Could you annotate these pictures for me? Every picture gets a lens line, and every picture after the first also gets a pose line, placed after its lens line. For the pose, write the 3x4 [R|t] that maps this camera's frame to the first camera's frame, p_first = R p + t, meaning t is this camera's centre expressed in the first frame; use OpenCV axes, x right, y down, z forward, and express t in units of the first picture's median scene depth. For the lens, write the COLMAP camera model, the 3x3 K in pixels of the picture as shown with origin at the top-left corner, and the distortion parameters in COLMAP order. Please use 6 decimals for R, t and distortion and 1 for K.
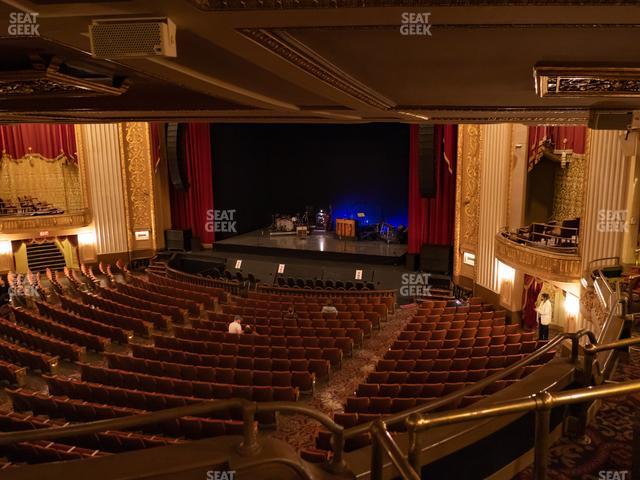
lens RADIAL K [[497.0, 0, 321.5], [0, 497.0, 240.4], [0, 0, 1]] dist [-0.022731, 0.020009]
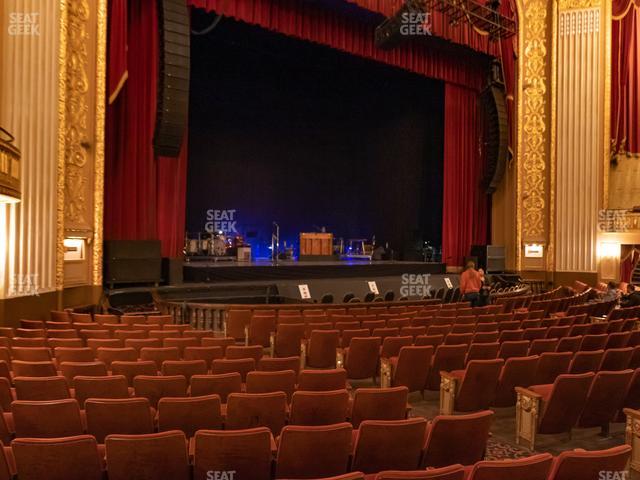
lens RADIAL K [[498.0, 0, 322.1], [0, 498.0, 243.2], [0, 0, 1]] dist [-0.016376, 0.013707]
pose [[0.500575, 0.023194, 0.865382, -0.629861], [0.132505, 0.985809, -0.103069, 0.053245], [-0.855492, 0.166261, 0.490398, 0.676418]]
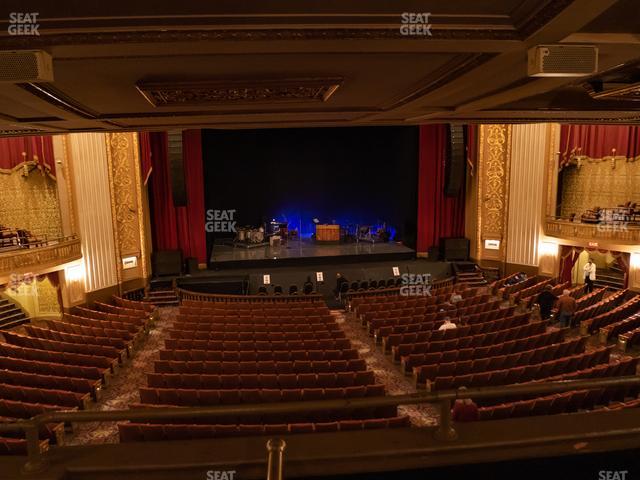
lens RADIAL K [[497.0, 0, 321.5], [0, 497.0, 240.4], [0, 0, 1]] dist [-0.022731, 0.020009]
pose [[0.830095, -0.090927, 0.550159, -0.571410], [0.103746, 0.994573, 0.007843, -0.020709], [-0.547886, 0.050566, 0.835023, 0.156610]]
